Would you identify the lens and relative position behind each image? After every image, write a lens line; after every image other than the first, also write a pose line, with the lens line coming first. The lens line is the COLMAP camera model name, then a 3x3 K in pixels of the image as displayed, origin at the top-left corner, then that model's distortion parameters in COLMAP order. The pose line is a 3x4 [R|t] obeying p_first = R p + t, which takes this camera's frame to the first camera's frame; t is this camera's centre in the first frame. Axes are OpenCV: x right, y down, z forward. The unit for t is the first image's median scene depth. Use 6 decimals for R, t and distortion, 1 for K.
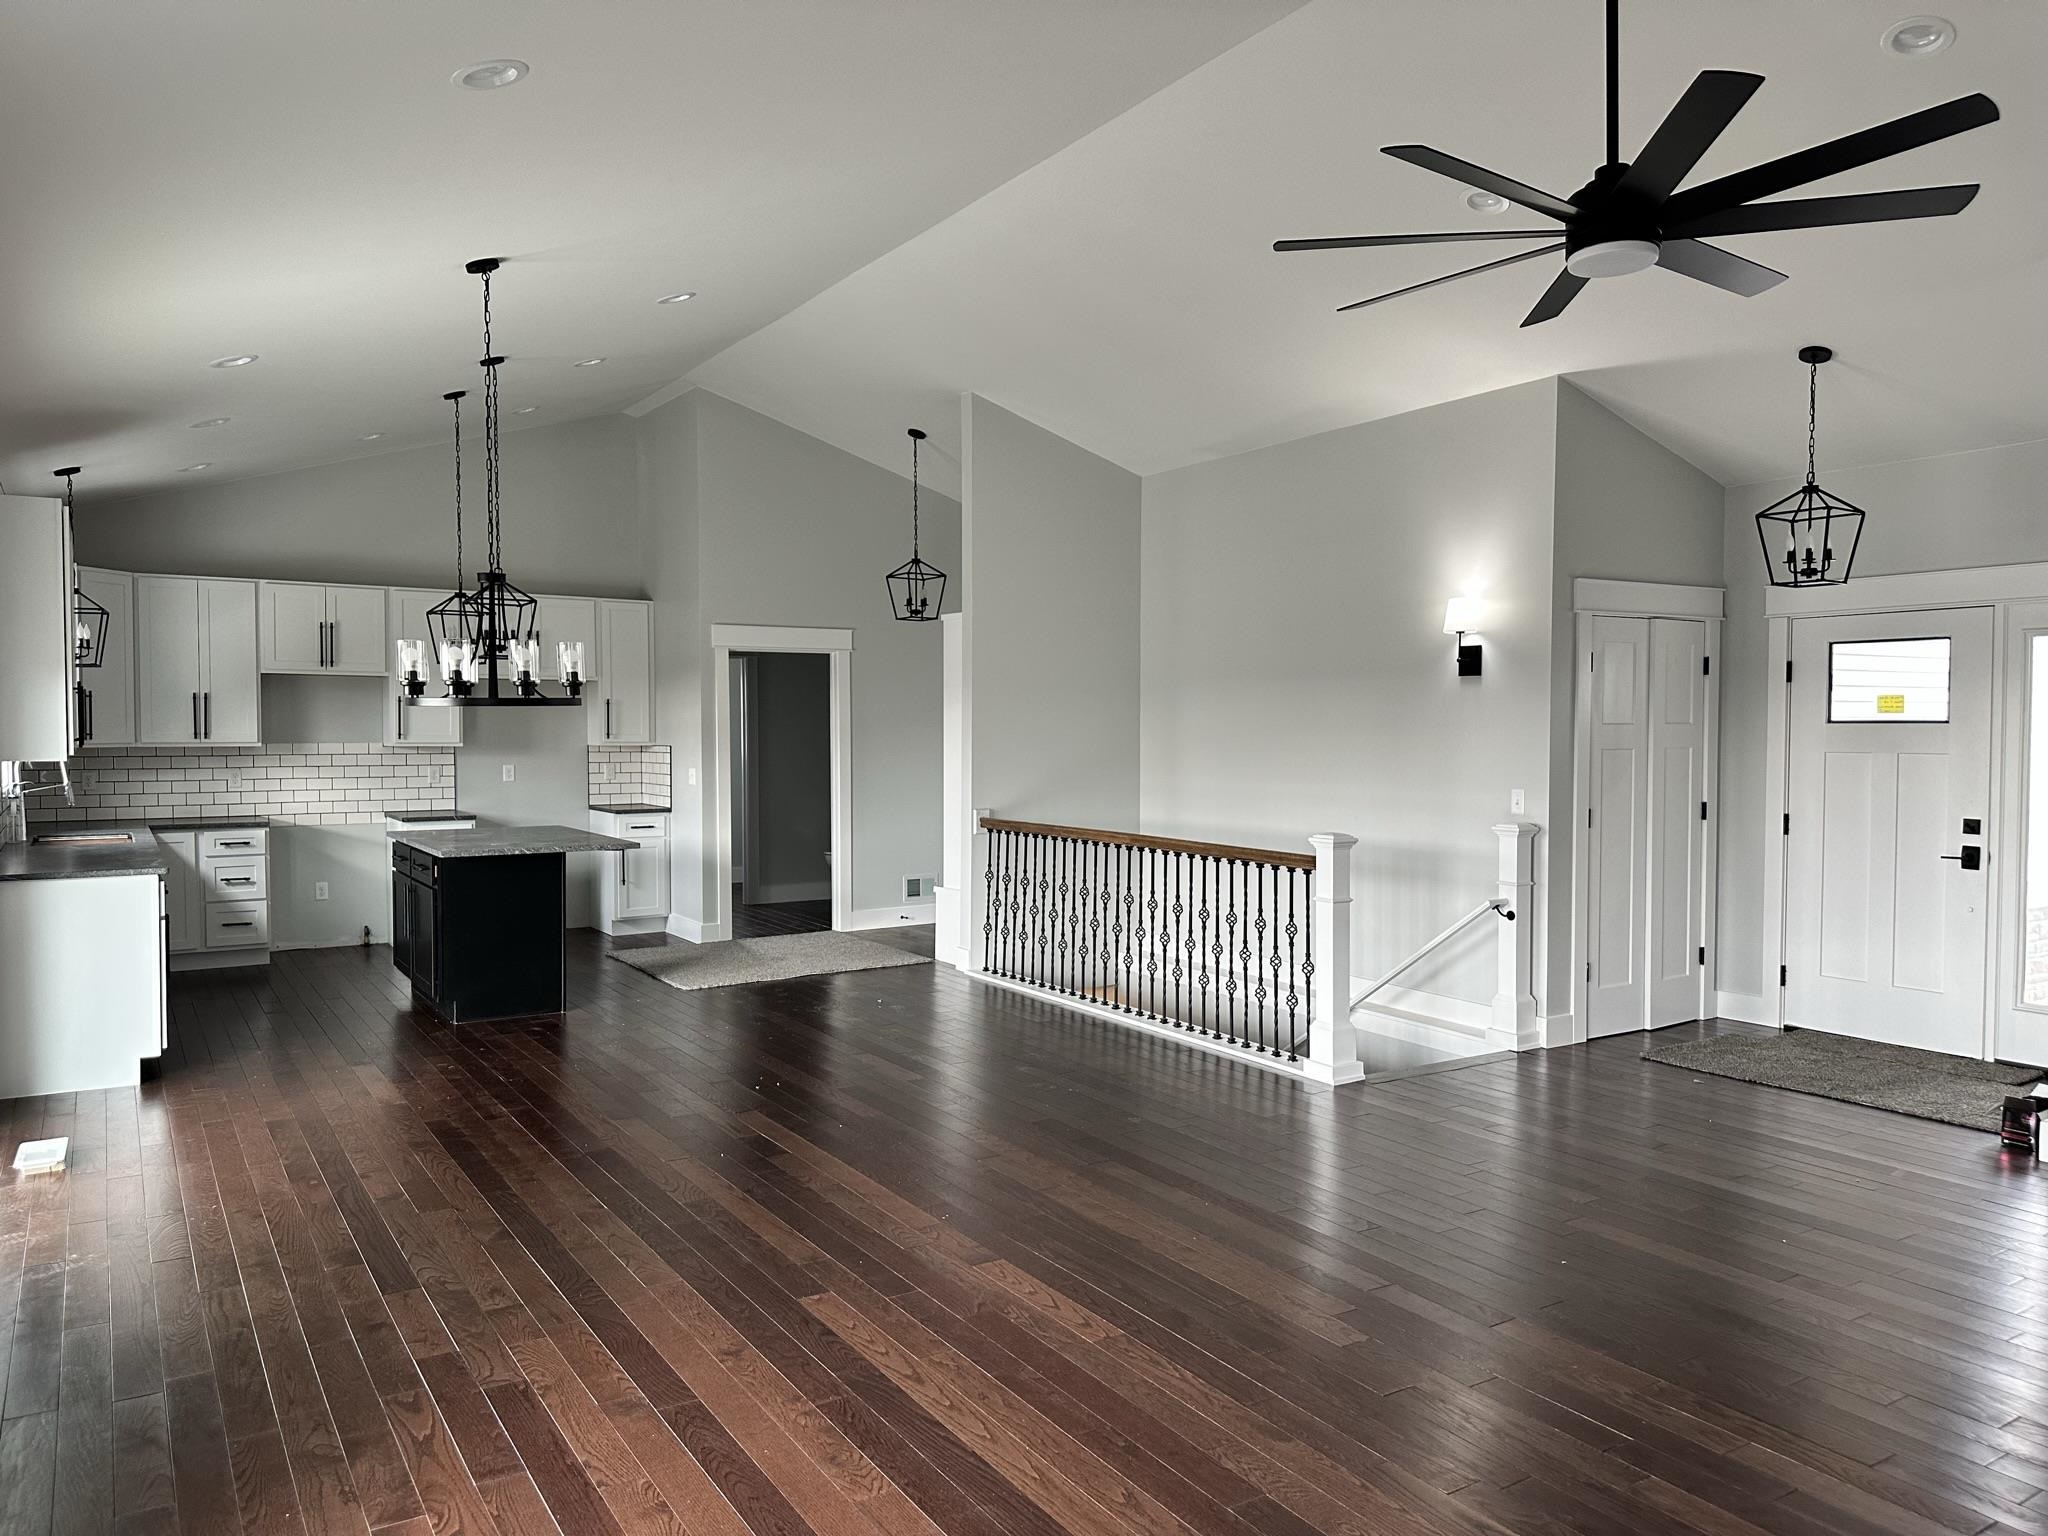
lens RADIAL K [[1451.9, 0, 1024.0], [0, 1451.9, 768.0], [0, 0, 1]] dist [0.052517, -0.067242]
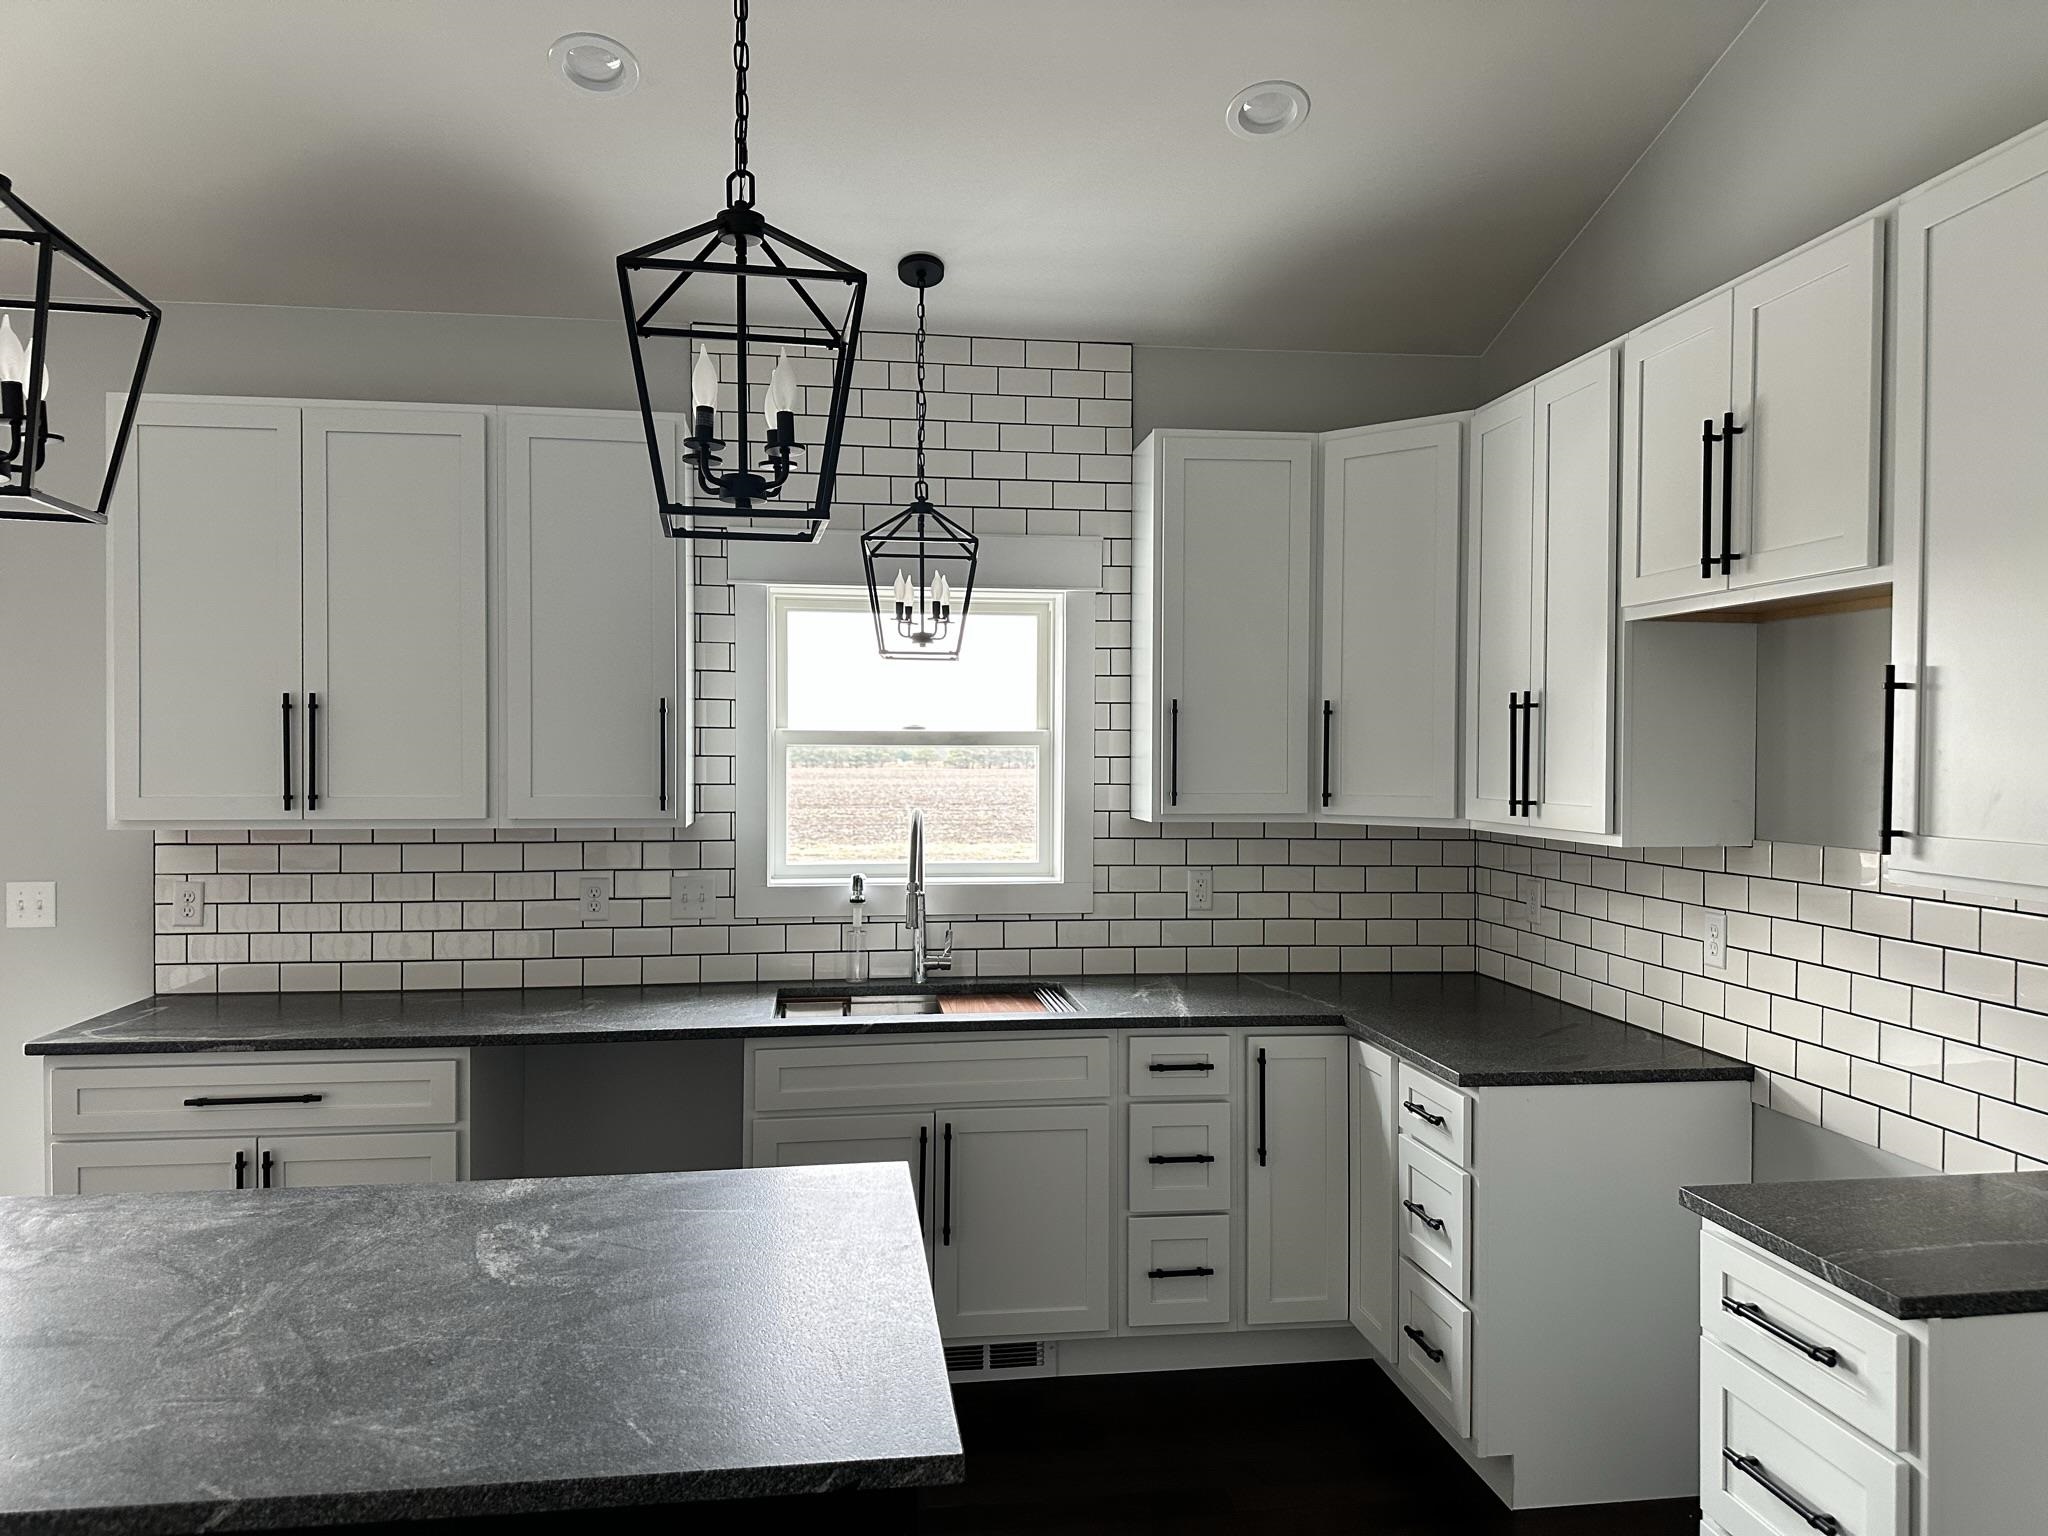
lens RADIAL K [[1451.9, 0, 1024.0], [0, 1451.9, 768.0], [0, 0, 1]] dist [0.052517, -0.067242]
pose [[-0.409230, 0.009295, -0.912384, -0.159589], [-0.031799, 0.999195, 0.024443, -0.035398], [0.911877, 0.039016, -0.408605, 0.973622]]
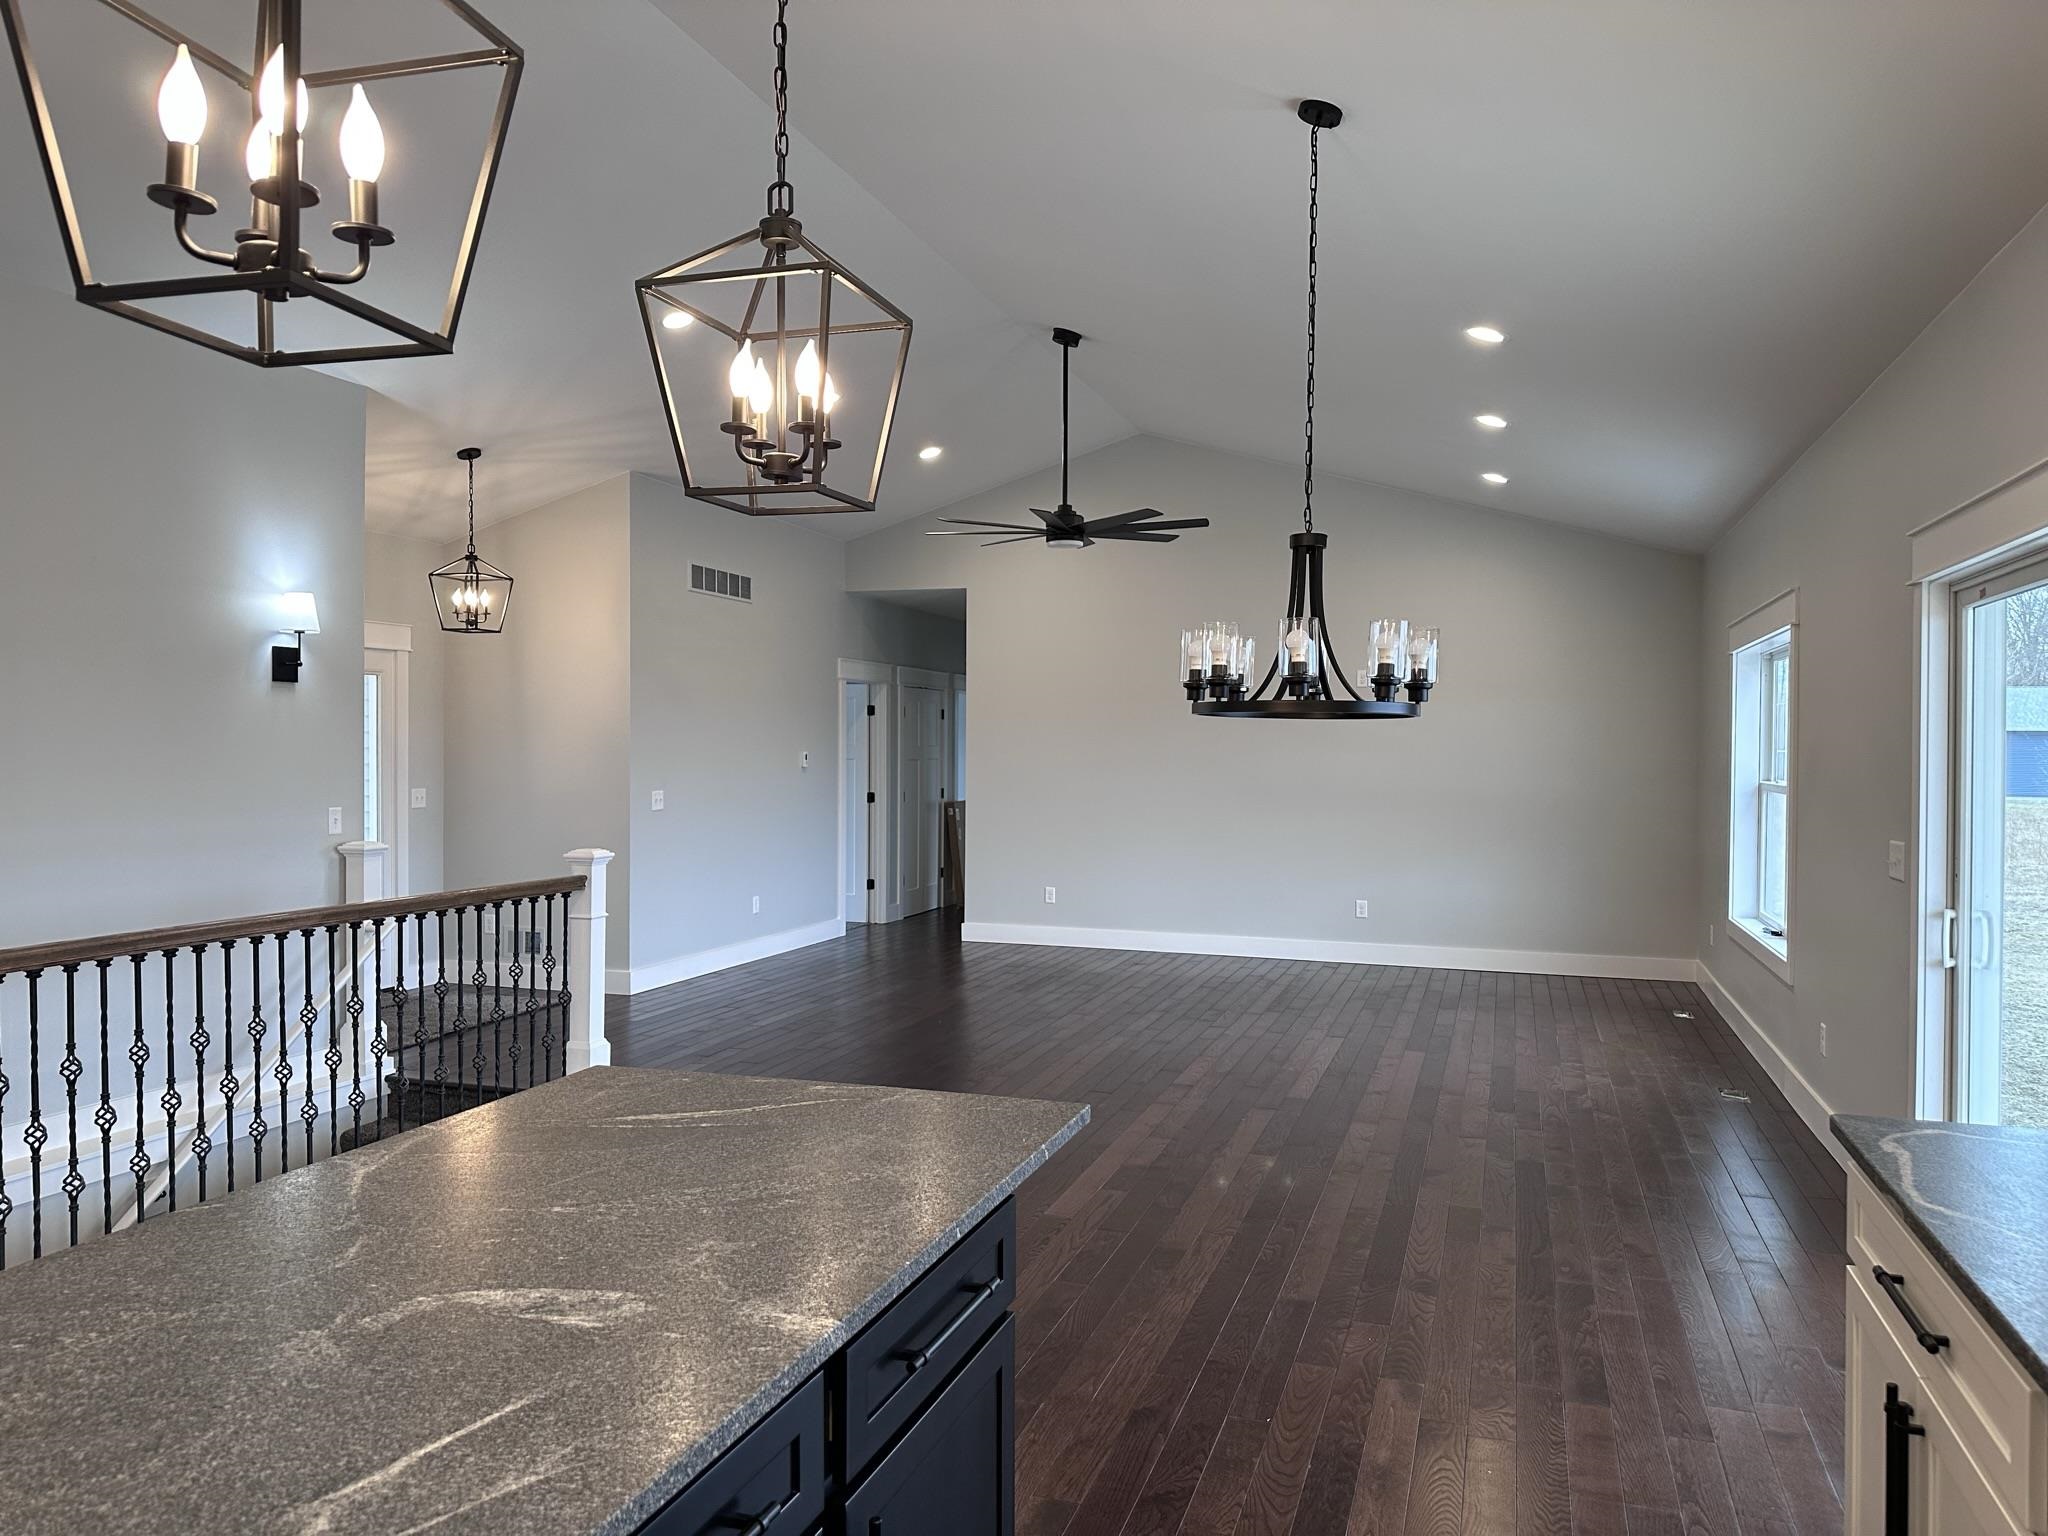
lens RADIAL K [[1451.9, 0, 1024.0], [0, 1451.9, 768.0], [0, 0, 1]] dist [0.052517, -0.067242]
pose [[-0.630039, -0.015198, 0.776415, -0.474419], [0.020086, 0.999155, 0.035857, -0.026245], [-0.776304, 0.038186, -0.629201, 0.887387]]
